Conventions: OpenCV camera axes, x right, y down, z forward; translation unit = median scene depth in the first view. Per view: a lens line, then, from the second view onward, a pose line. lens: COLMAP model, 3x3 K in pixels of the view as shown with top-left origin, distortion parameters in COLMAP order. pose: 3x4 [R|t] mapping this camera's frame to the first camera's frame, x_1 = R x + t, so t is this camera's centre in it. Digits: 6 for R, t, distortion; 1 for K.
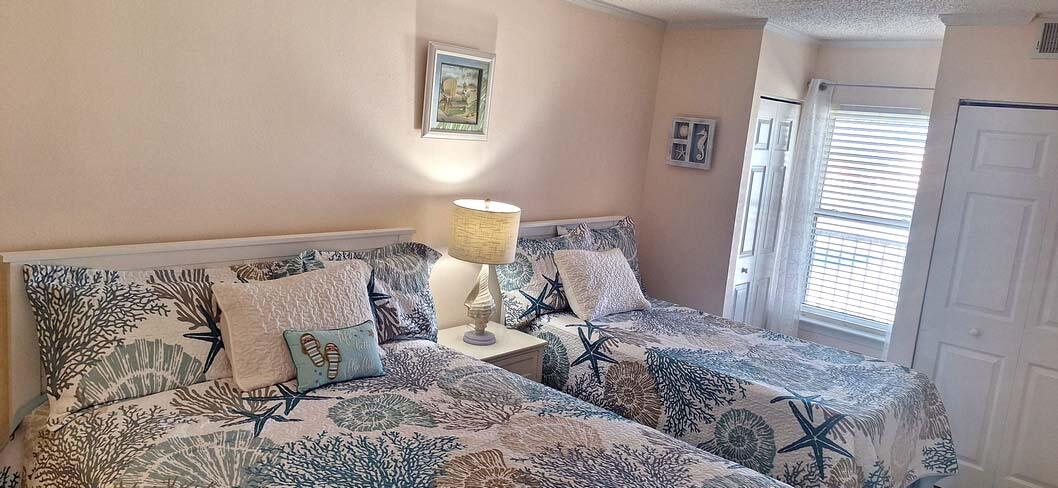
lens RADIAL K [[732.2, 0, 539.6], [0, 732.2, 219.5], [0, 0, 1]] dist [0.059778, -0.013082]
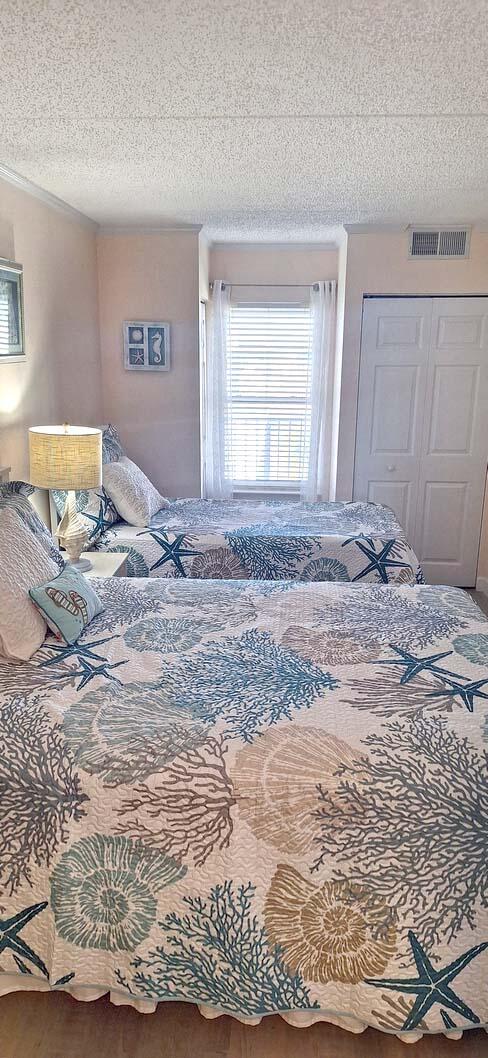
lens RADIAL K [[732.2, 0, 240.4], [0, 732.2, 524.4], [0, 0, 1]] dist [0.059778, -0.013082]
pose [[0.783687, -0.230001, 0.577005, -0.470114], [0.149542, 0.971460, 0.184128, -0.041356], [-0.602886, -0.058012, 0.795715, 0.089137]]
